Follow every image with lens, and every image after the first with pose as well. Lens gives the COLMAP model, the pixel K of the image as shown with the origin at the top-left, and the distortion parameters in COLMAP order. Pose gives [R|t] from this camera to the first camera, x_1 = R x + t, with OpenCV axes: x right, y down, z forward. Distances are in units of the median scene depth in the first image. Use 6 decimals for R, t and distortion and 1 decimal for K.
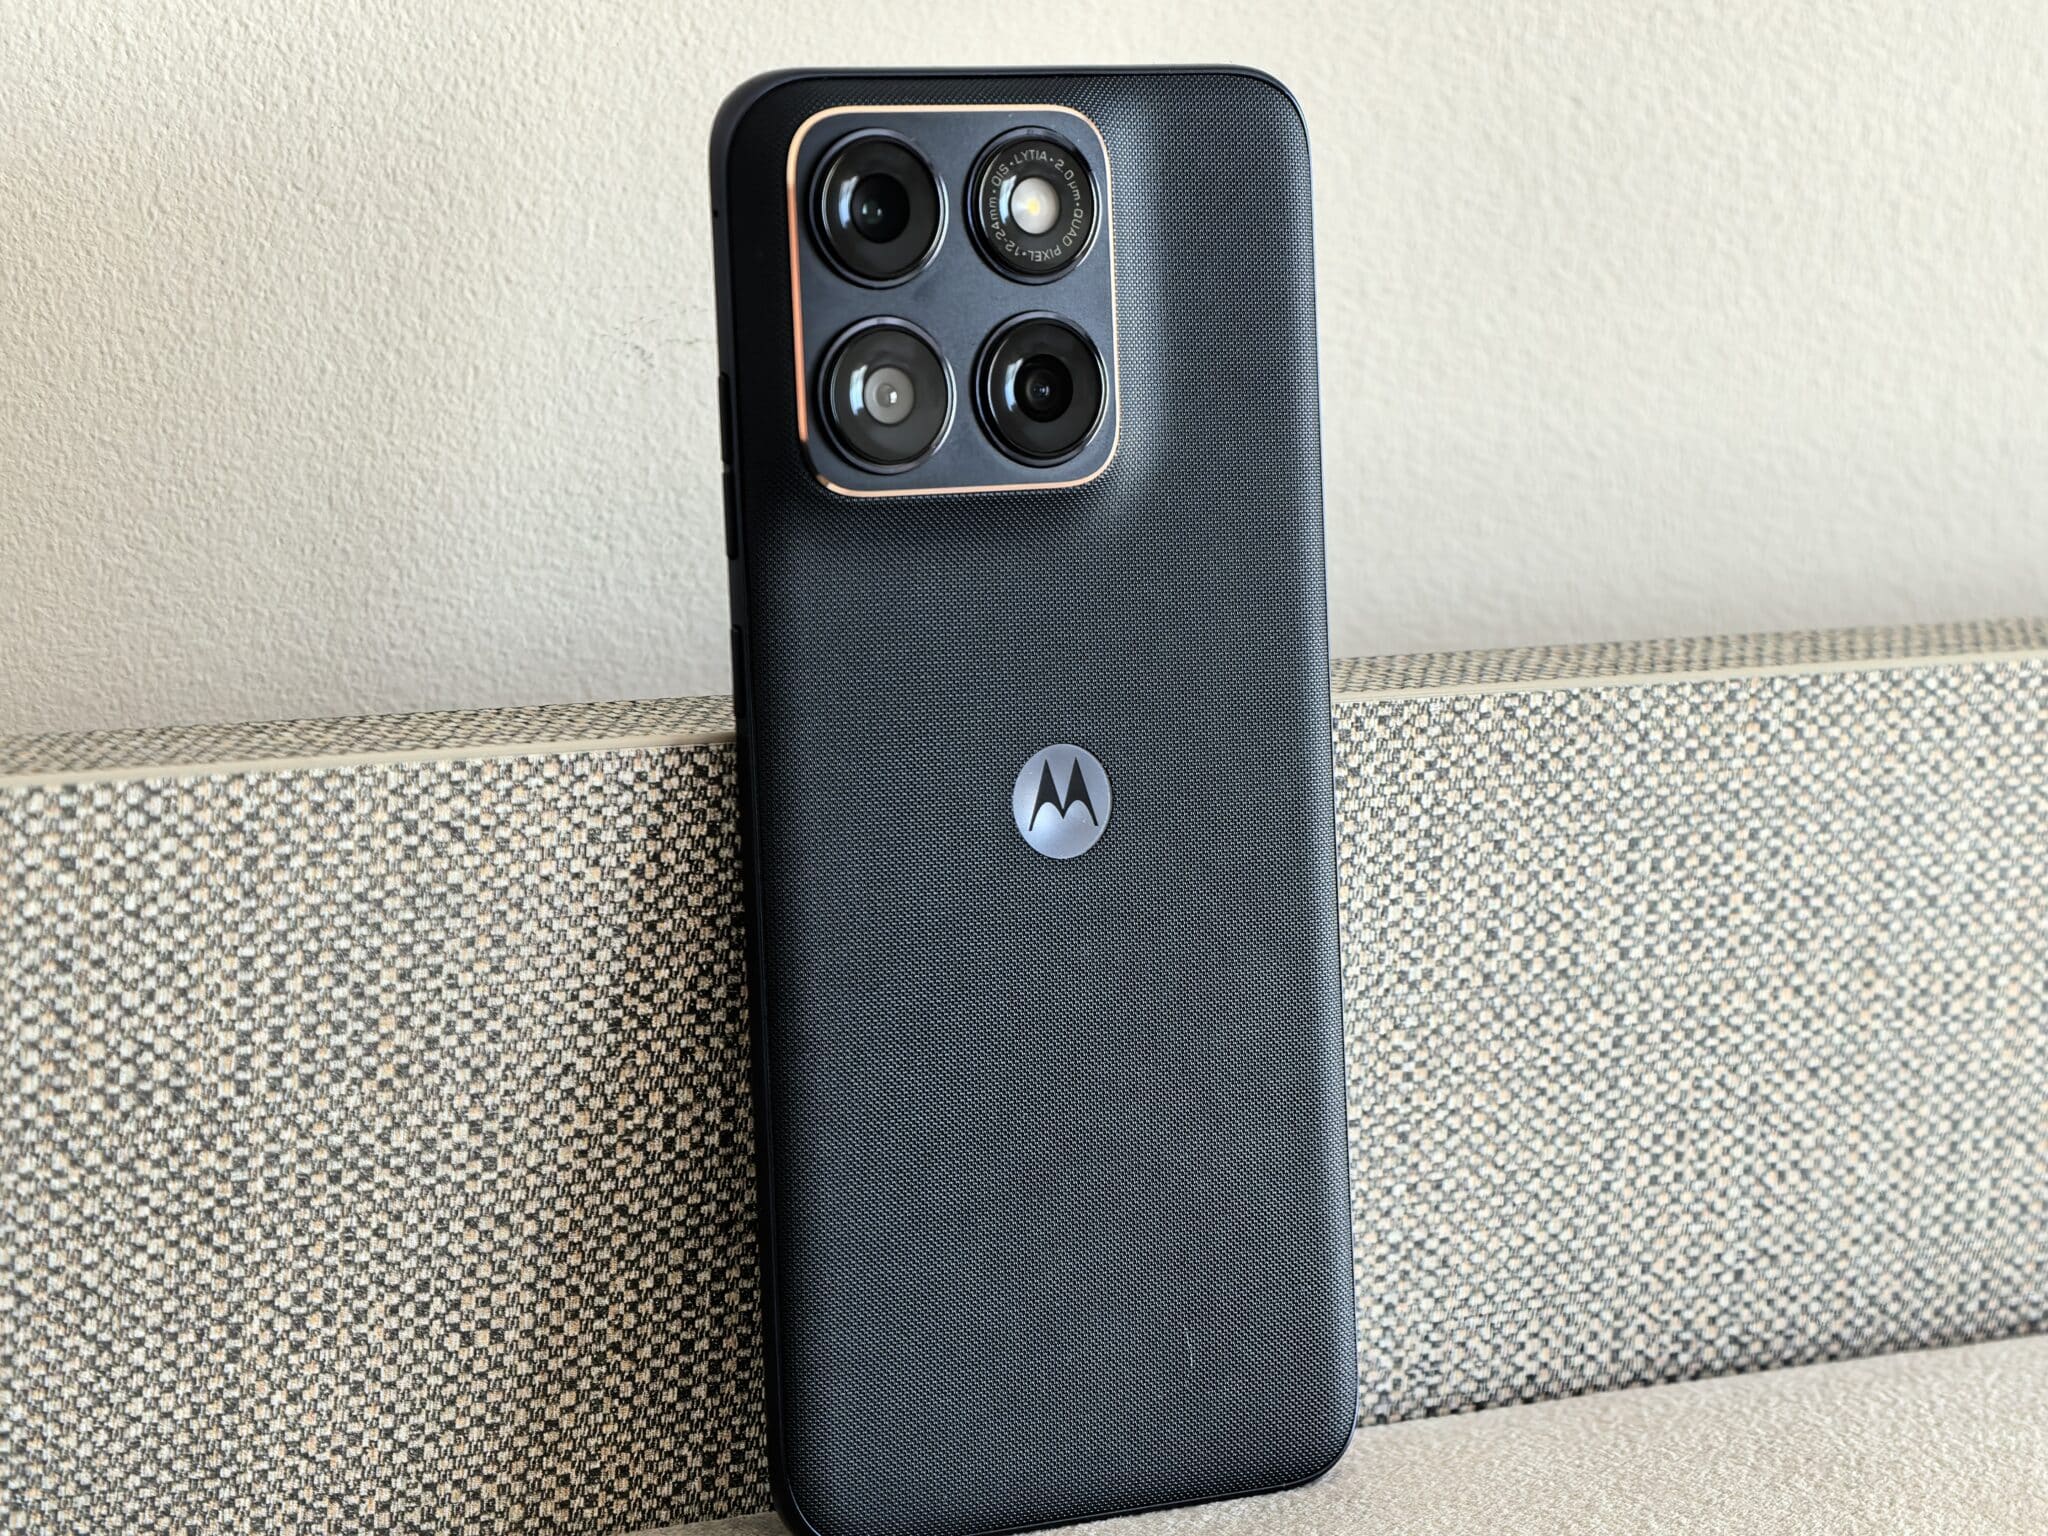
lens RADIAL K [[5599.7, 0, 1034.2], [0, 5599.7, 762.6], [0, 0, 1]] dist [0.466957, 0.000000]
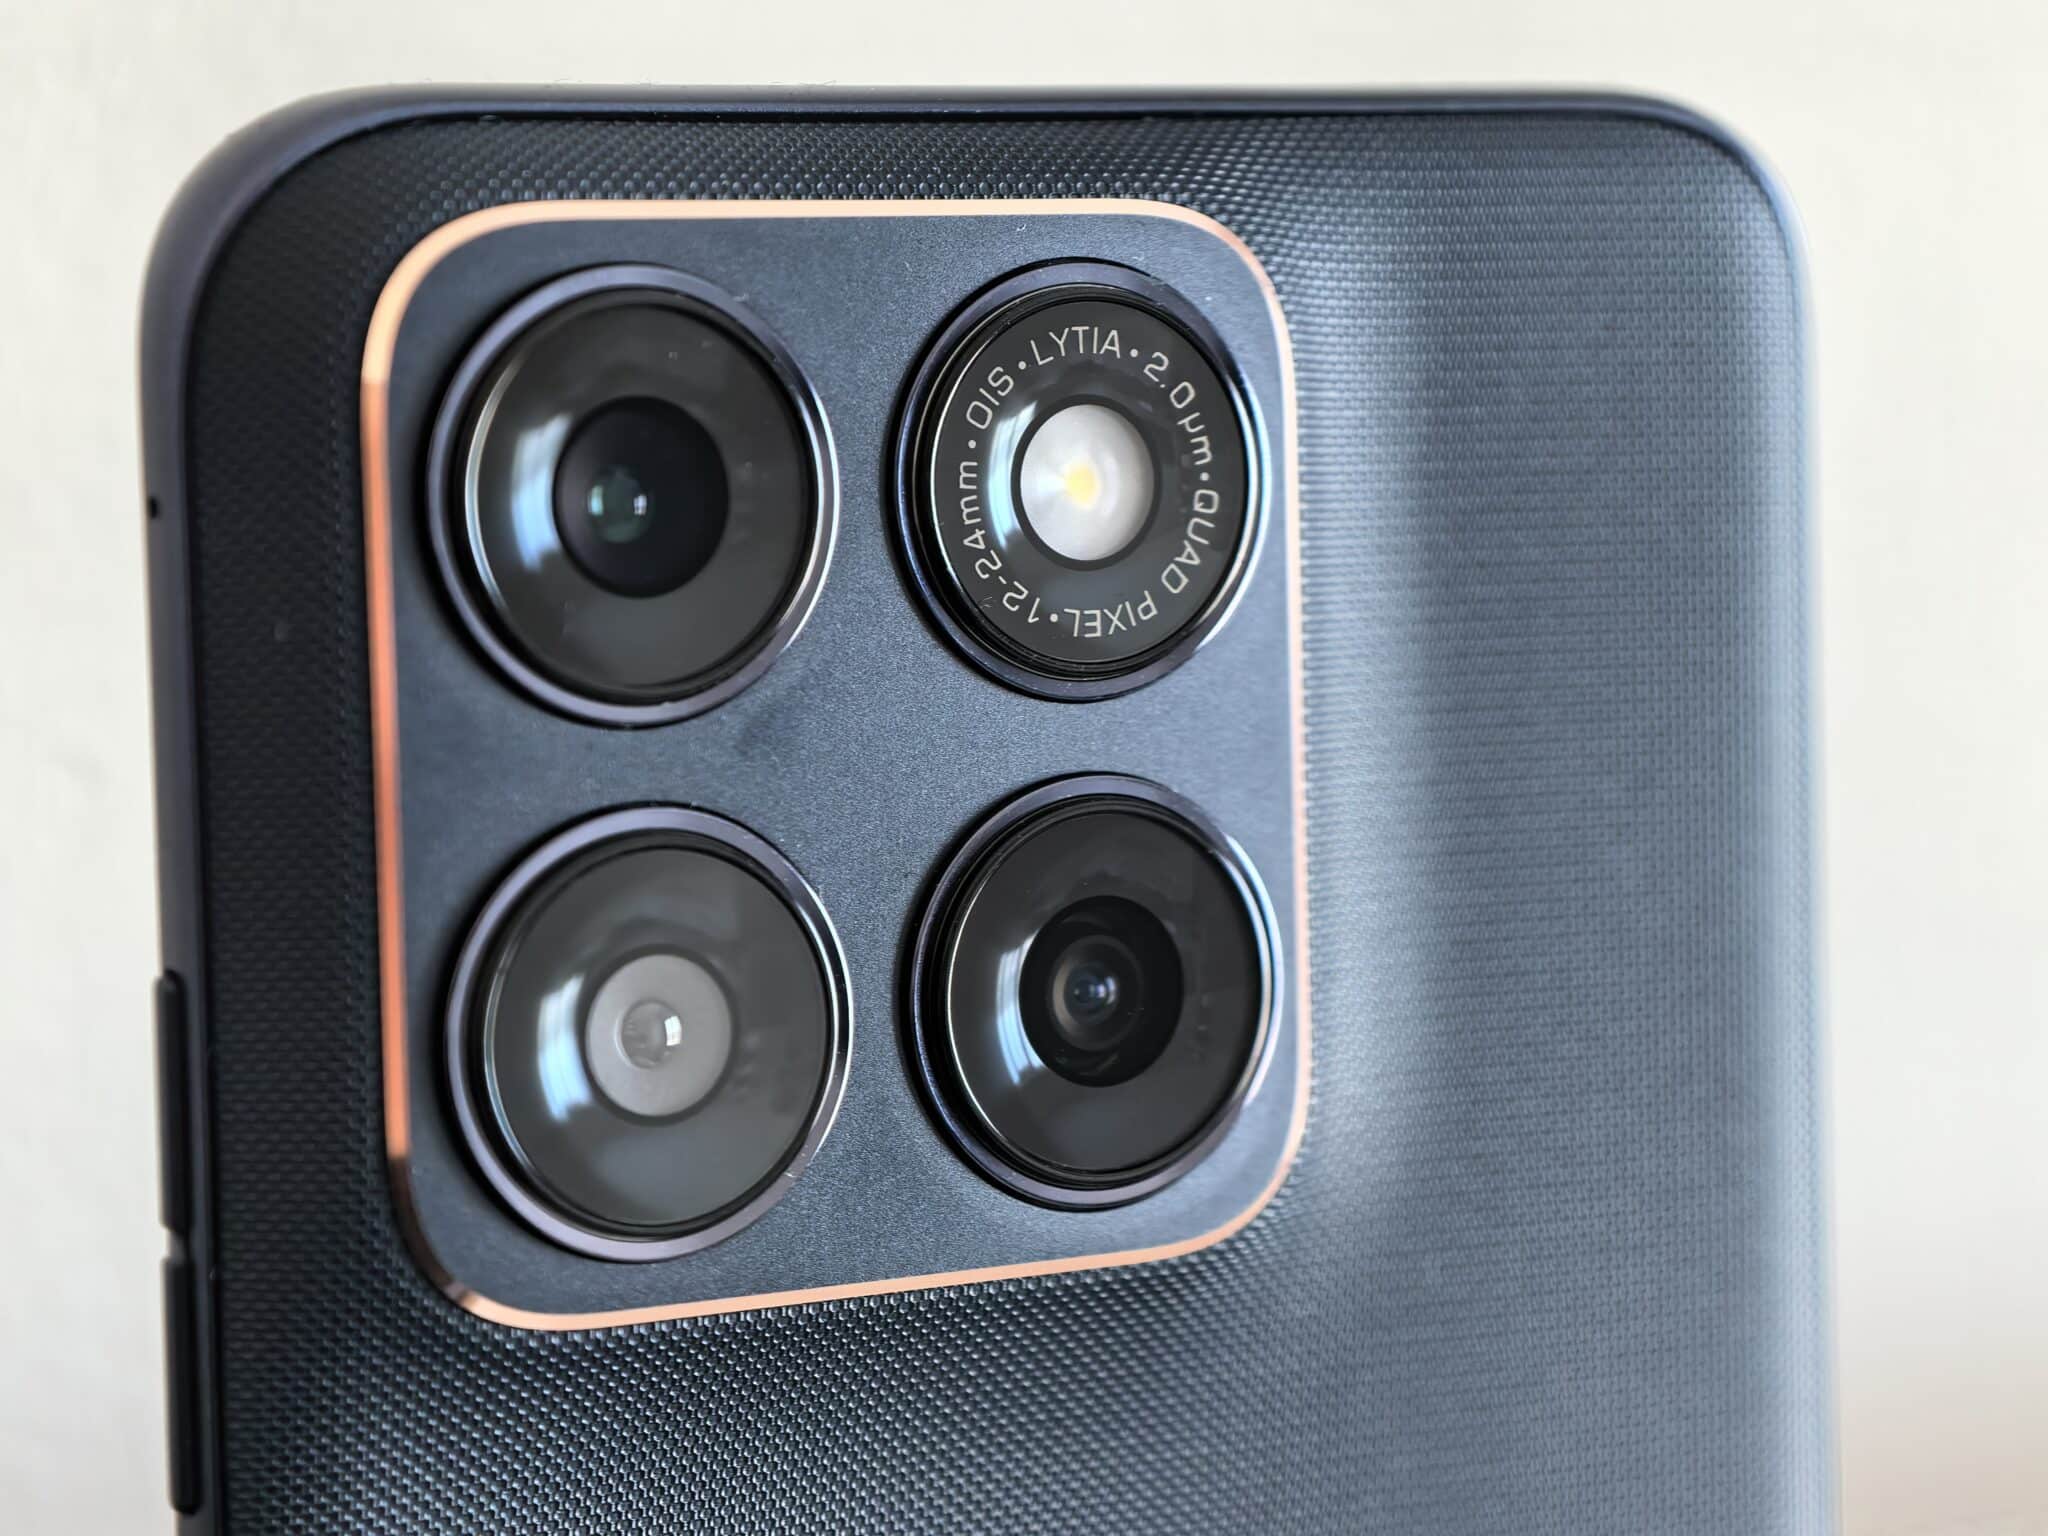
lens RADIAL K [[5599.7, 0, 1022.3], [0, 5599.7, 764.8], [0, 0, 1]] dist [0.466957, 0.000000]
pose [[0.999815, 0.014055, 0.013141, -0.008260], [-0.014229, 0.999811, 0.013231, -0.086206], [-0.012953, -0.013416, 0.999826, 0.649574]]
